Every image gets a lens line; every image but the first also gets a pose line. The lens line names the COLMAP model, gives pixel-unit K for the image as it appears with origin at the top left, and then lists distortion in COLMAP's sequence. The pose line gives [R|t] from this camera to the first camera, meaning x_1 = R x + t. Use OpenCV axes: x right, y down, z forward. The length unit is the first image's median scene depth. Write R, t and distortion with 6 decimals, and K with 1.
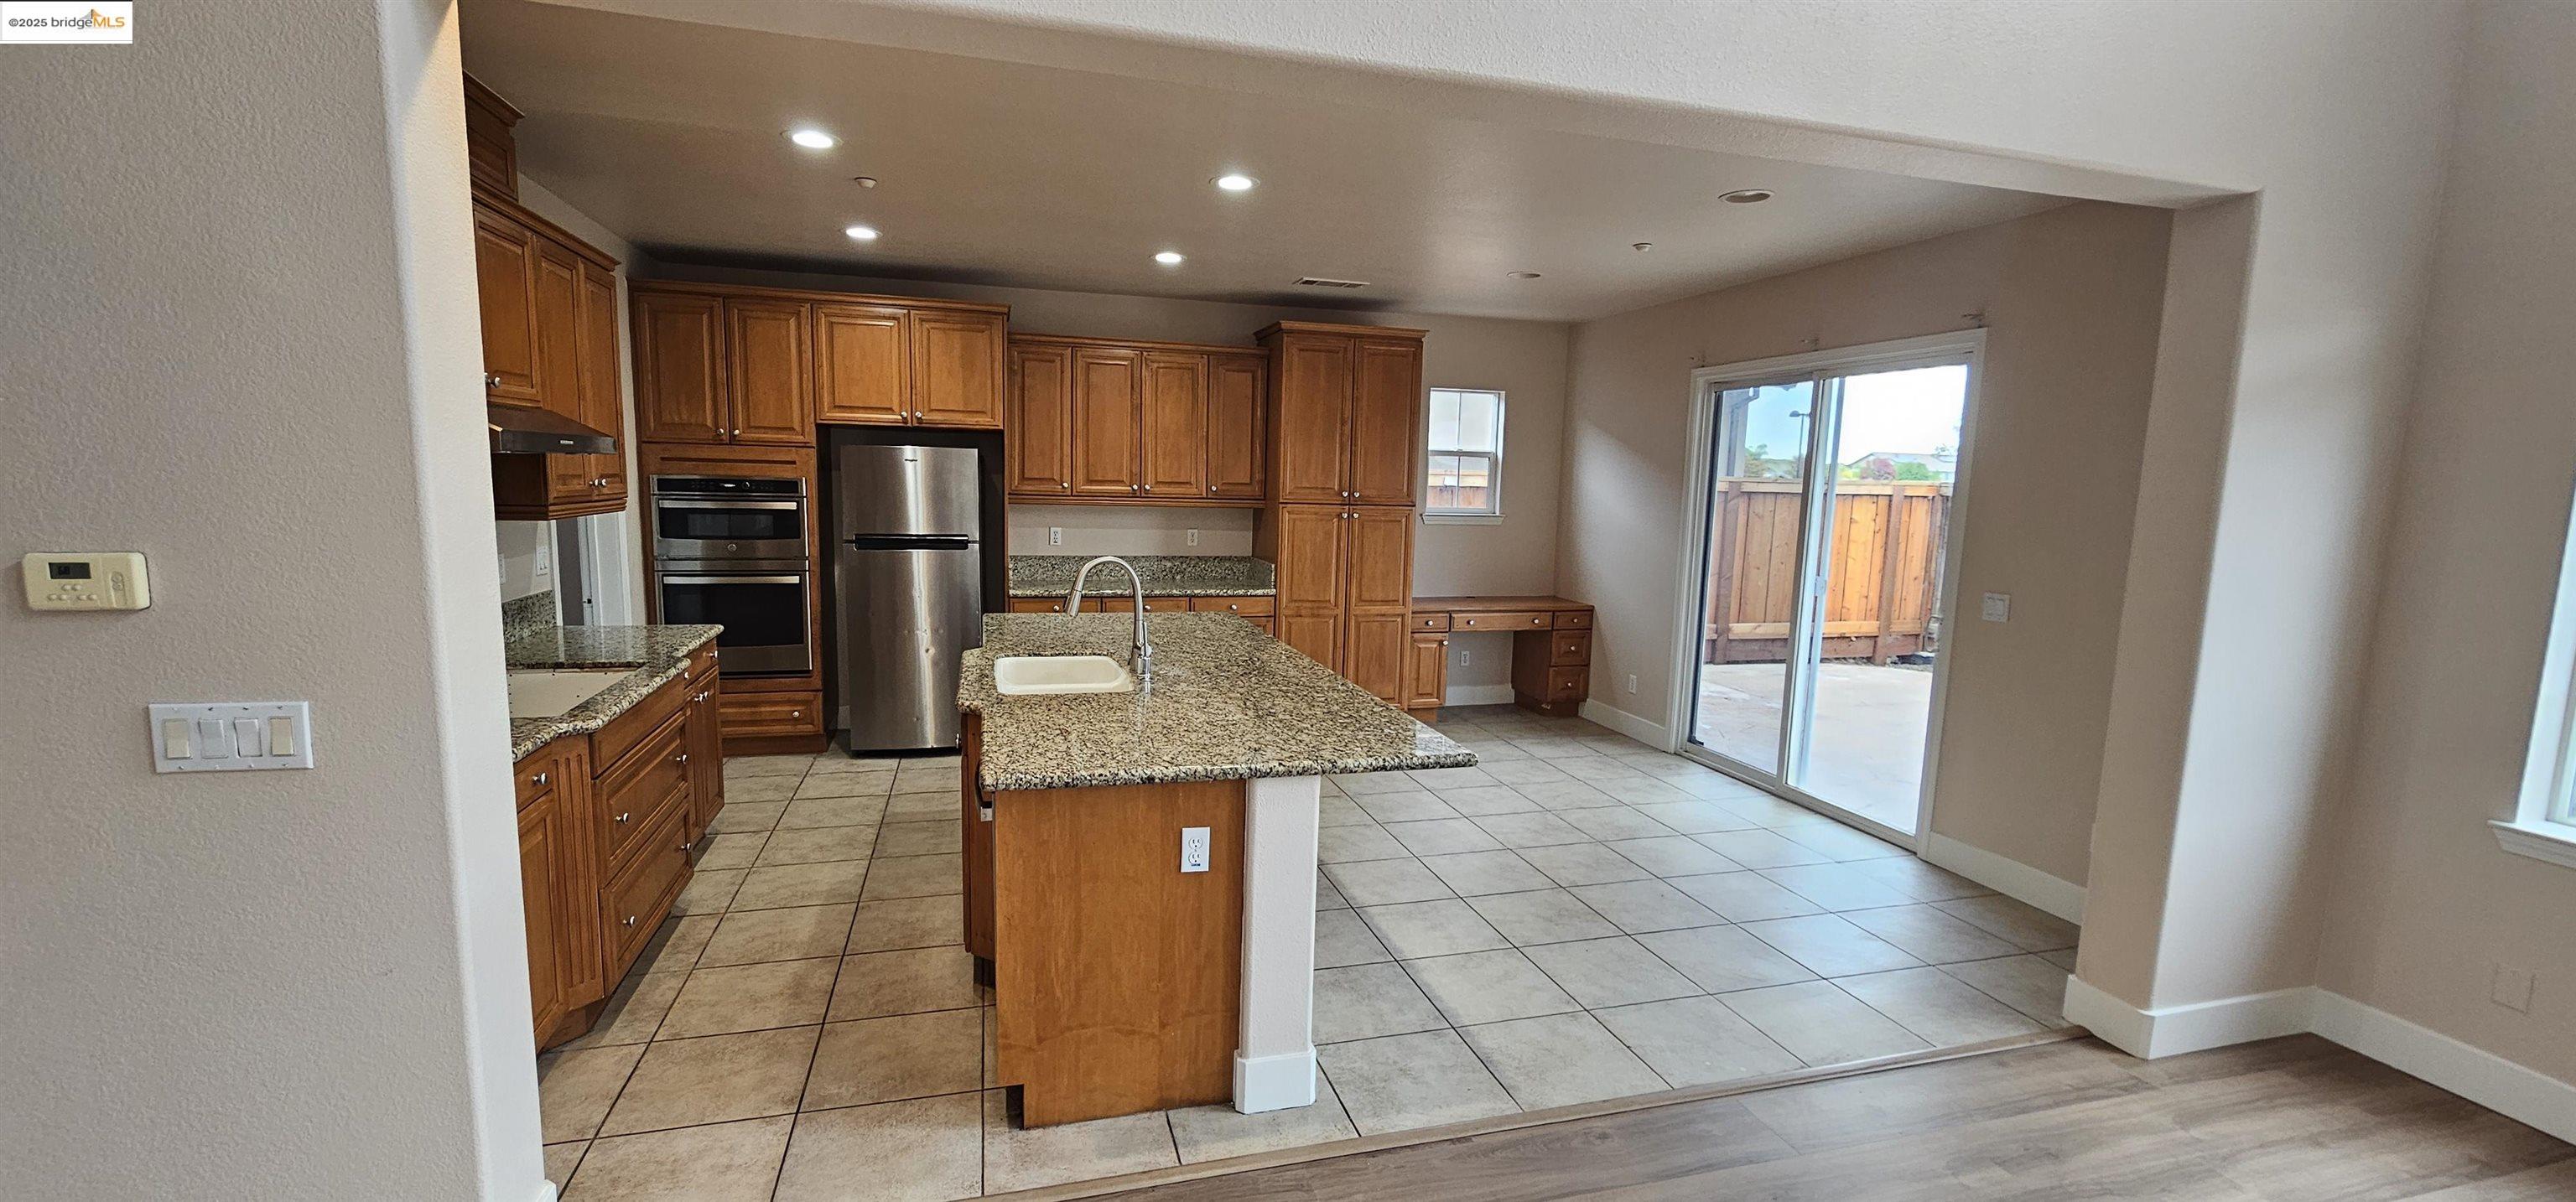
lens RADIAL K [[1053.9, 0, 1277.8], [0, 1053.9, 611.5], [0, 0, 1]] dist [-0.000170, 0.000314]
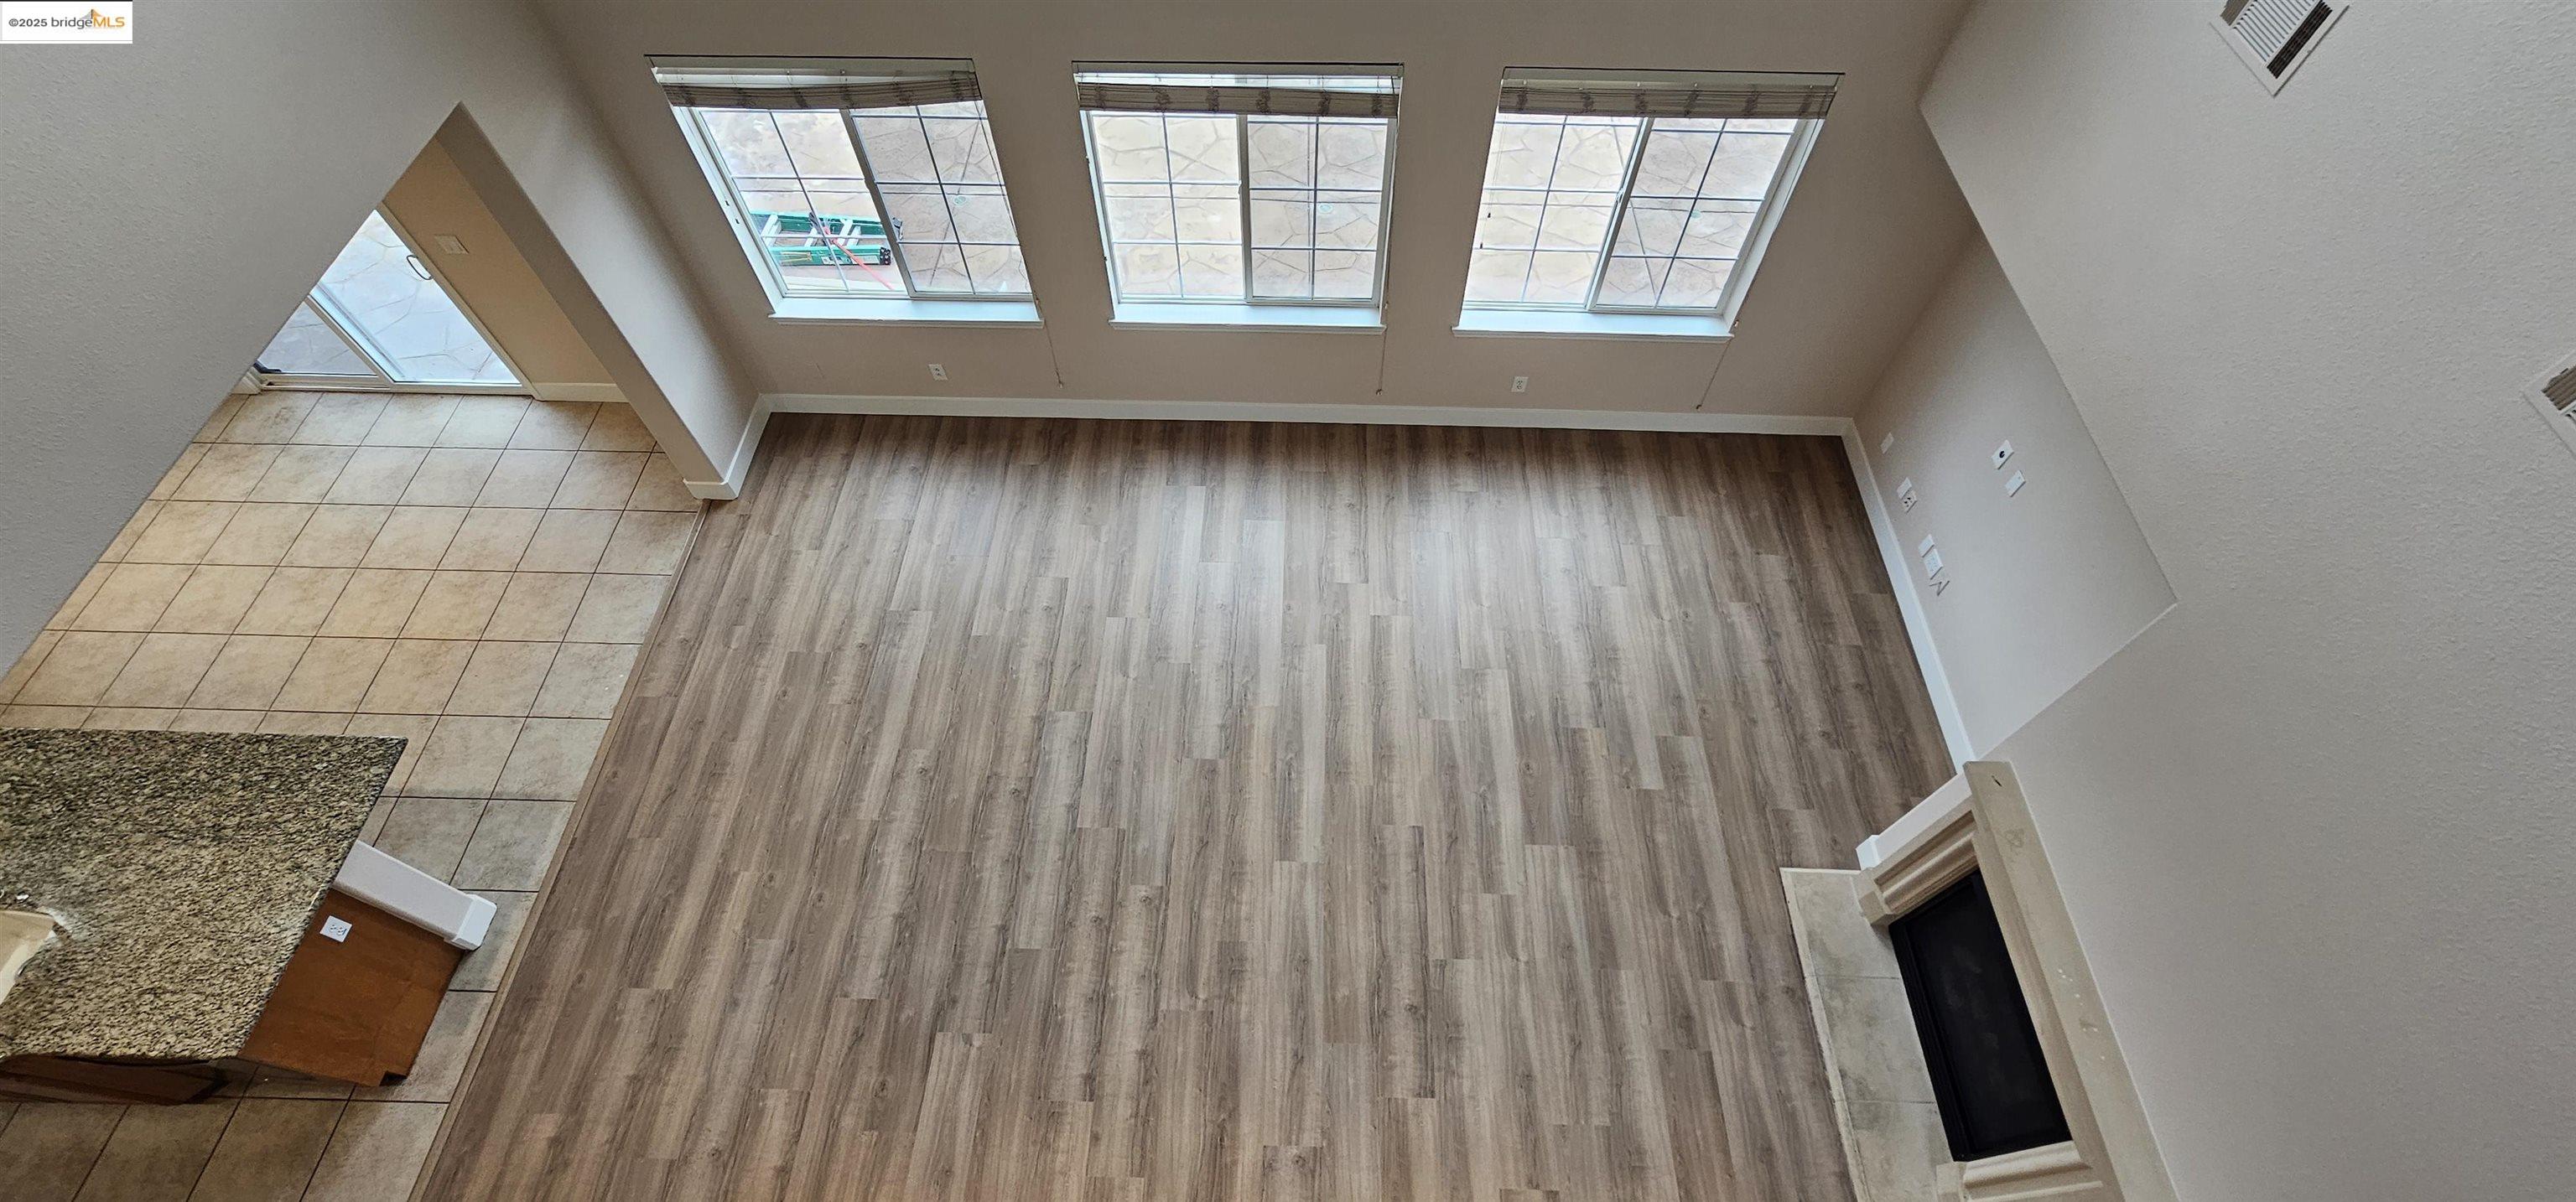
lens RADIAL K [[1053.9, 0, 1289.0], [0, 1053.9, 620.4], [0, 0, 1]] dist [-0.000170, 0.000314]
pose [[0.296070, -0.816756, 0.495229, -0.027647], [0.131241, 0.548342, 0.825891, -0.525564], [-0.946107, -0.179527, 0.269540, -0.314663]]
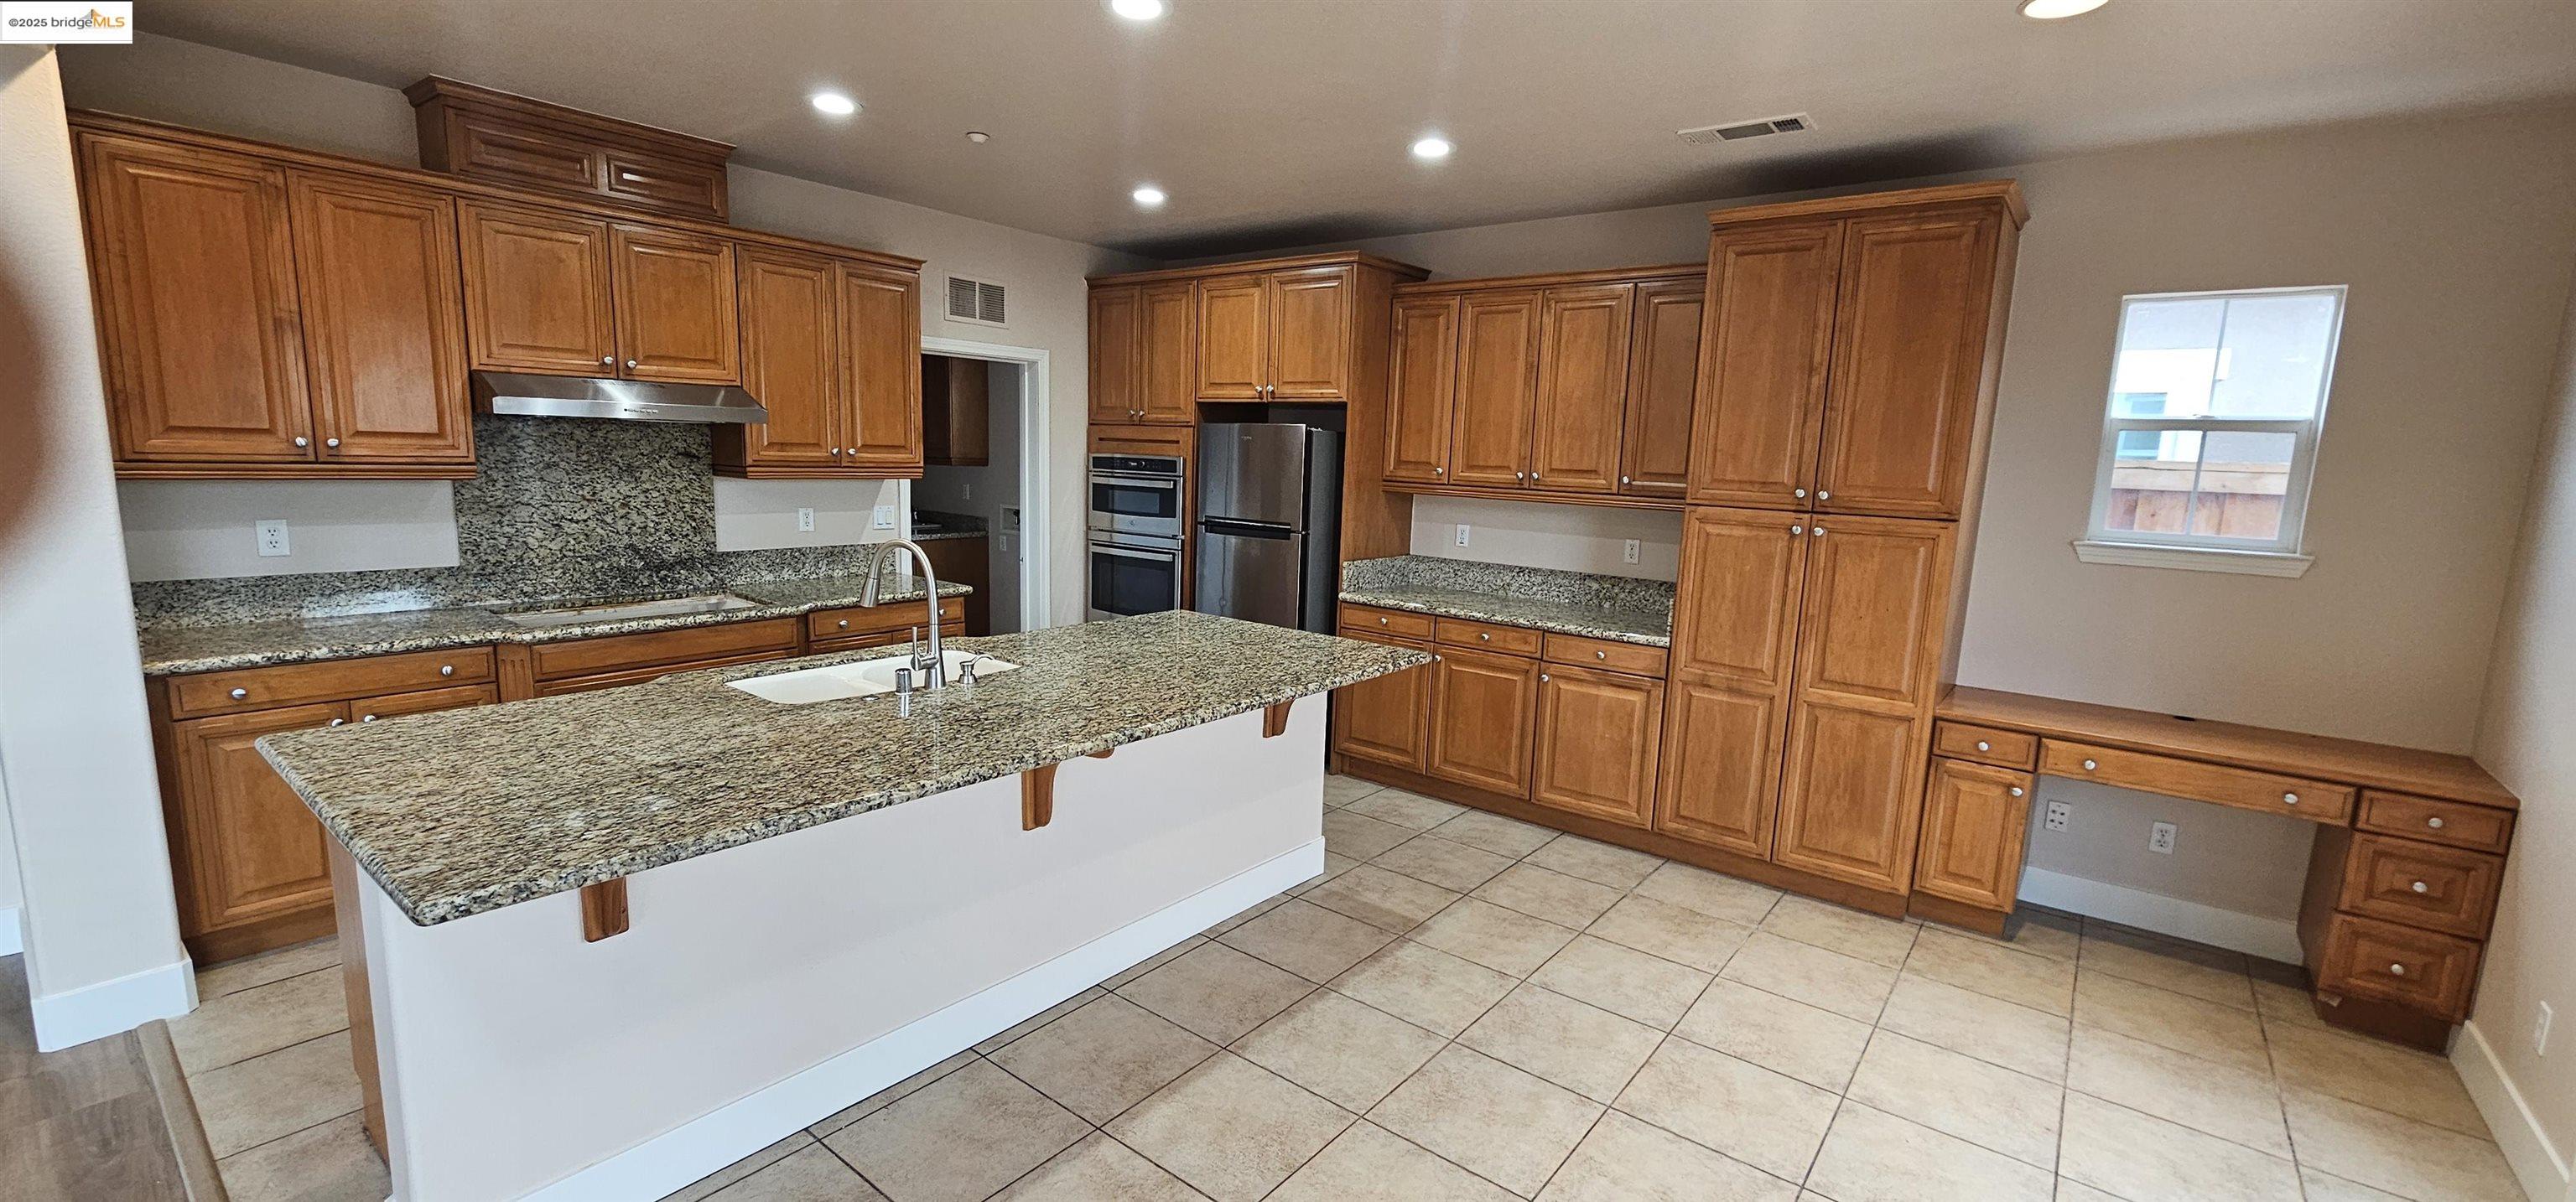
lens RADIAL K [[1053.9, 0, 1286.2], [0, 1053.9, 610.9], [0, 0, 1]] dist [-0.000170, 0.000314]
pose [[0.588925, 0.119269, -0.799339, 0.422303], [-0.123905, 0.990683, 0.056530, -0.051012], [0.798633, 0.065750, 0.598215, 0.488007]]
